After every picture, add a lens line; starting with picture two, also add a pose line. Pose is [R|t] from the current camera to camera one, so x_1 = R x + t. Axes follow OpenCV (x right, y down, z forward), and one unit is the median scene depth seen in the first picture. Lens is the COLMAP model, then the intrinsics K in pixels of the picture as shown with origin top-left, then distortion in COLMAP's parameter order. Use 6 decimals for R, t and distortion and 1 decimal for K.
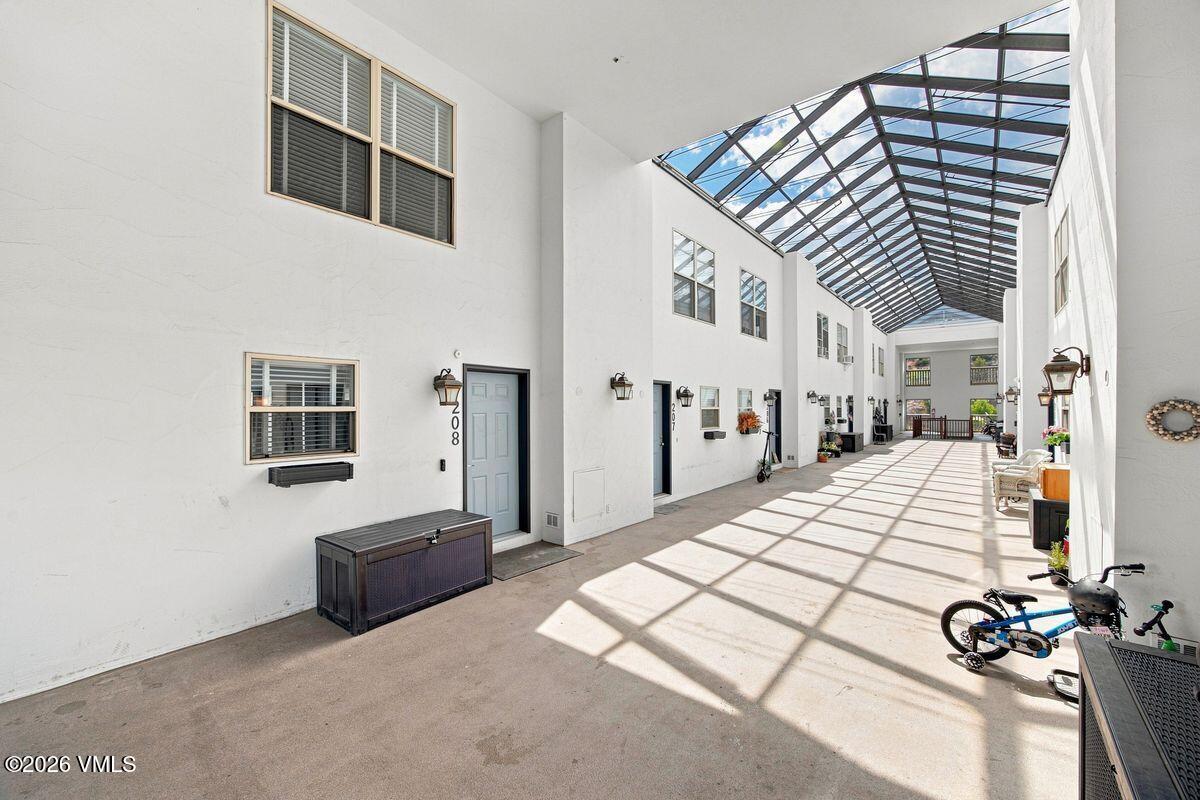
lens RADIAL K [[475.0, 0, 596.1], [0, 475.0, 399.4], [0, 0, 1]] dist [-0.016404, 0.010266]
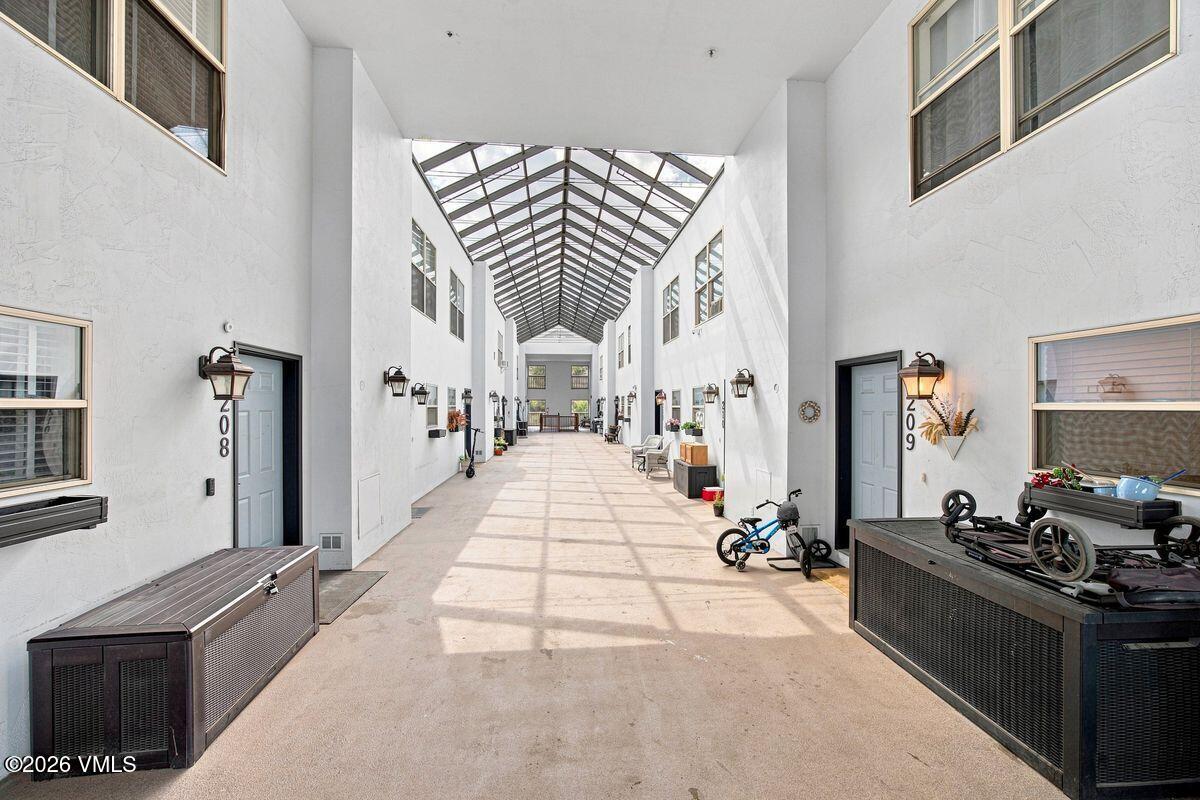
lens RADIAL K [[474.6, 0, 598.9], [0, 474.6, 401.6], [0, 0, 1]] dist [-0.044063, 0.022836]
pose [[0.717651, 0.008544, 0.696351, -0.379108], [-0.012842, 0.999917, 0.000967, 0.006826], [-0.696285, -0.009637, 0.717701, 0.120741]]
